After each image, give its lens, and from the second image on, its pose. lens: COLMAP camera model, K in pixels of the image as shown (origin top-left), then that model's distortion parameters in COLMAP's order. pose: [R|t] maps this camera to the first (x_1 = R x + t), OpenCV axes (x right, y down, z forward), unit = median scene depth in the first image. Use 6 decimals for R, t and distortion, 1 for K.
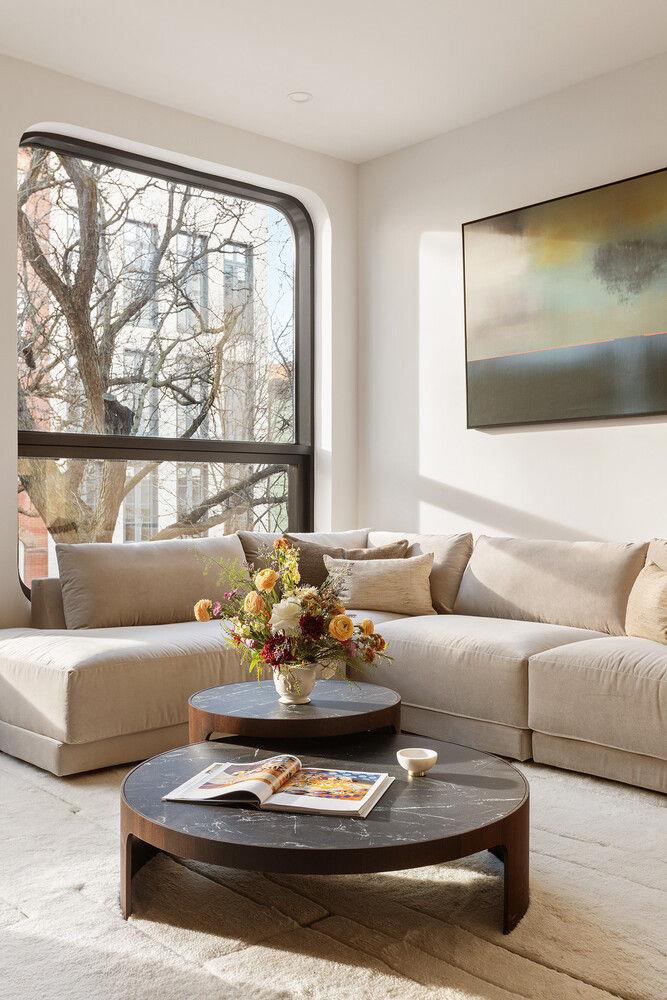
lens RADIAL K [[989.5, 0, 333.5], [0, 989.5, 500.0], [0, 0, 1]] dist [0.096979, -0.004547]
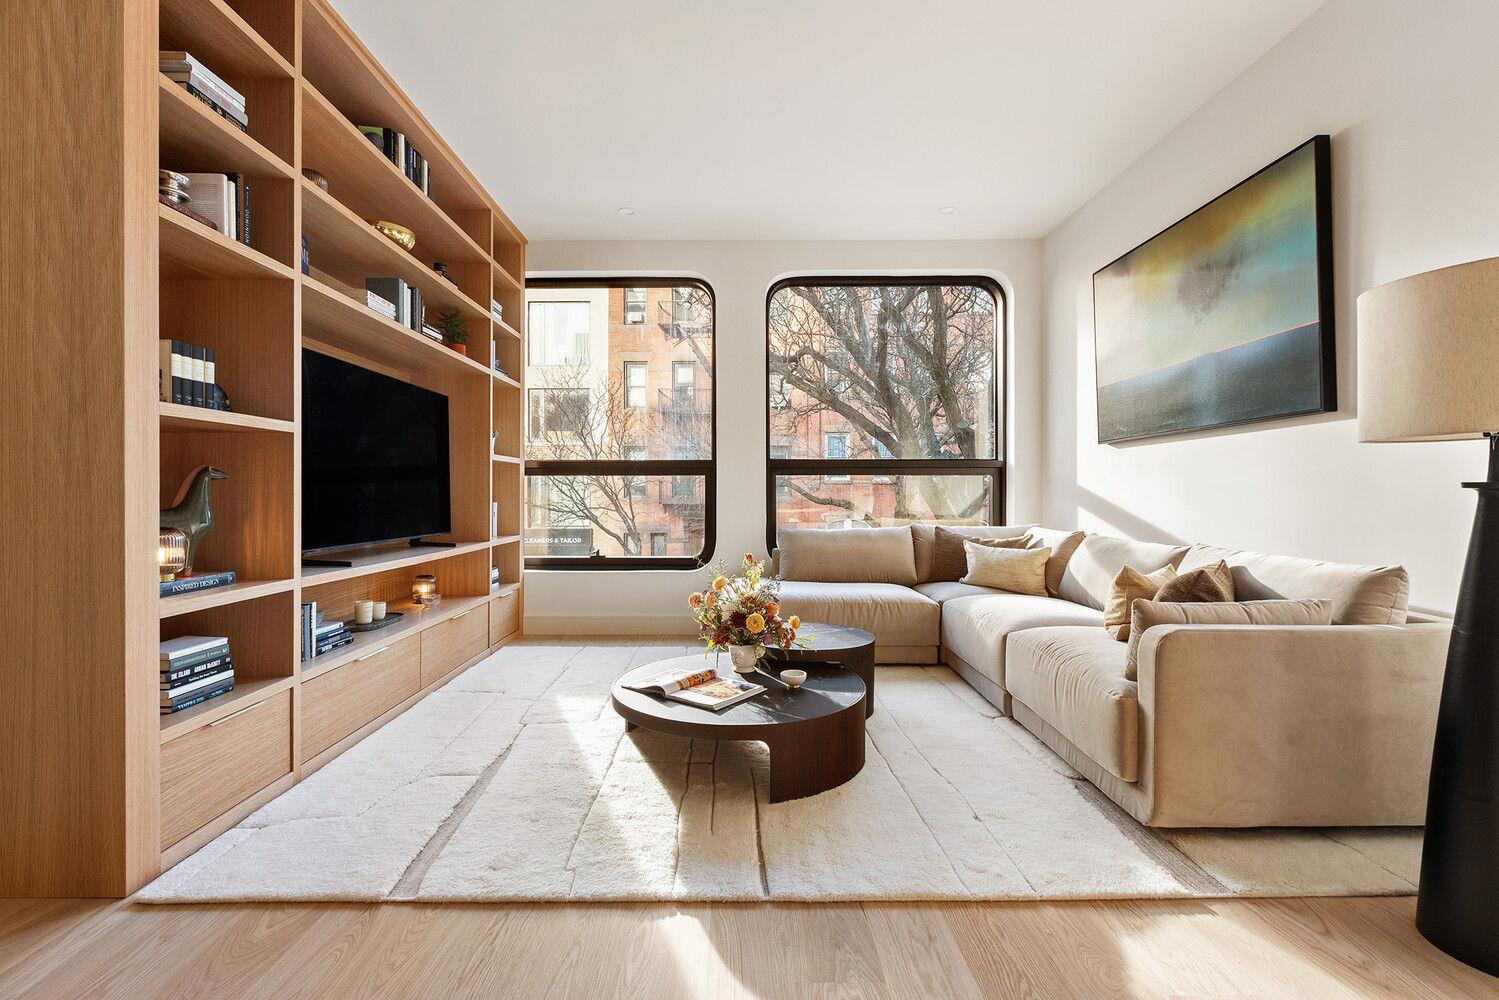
lens RADIAL K [[677.8, 0, 749.5], [0, 677.8, 500.0], [0, 0, 1]] dist [-0.000633, -0.000082]
pose [[0.742008, 0.016255, -0.670194, 0.412272], [-0.013502, 0.999866, 0.009302, -0.007562], [0.670255, 0.002147, 0.742127, 0.135048]]
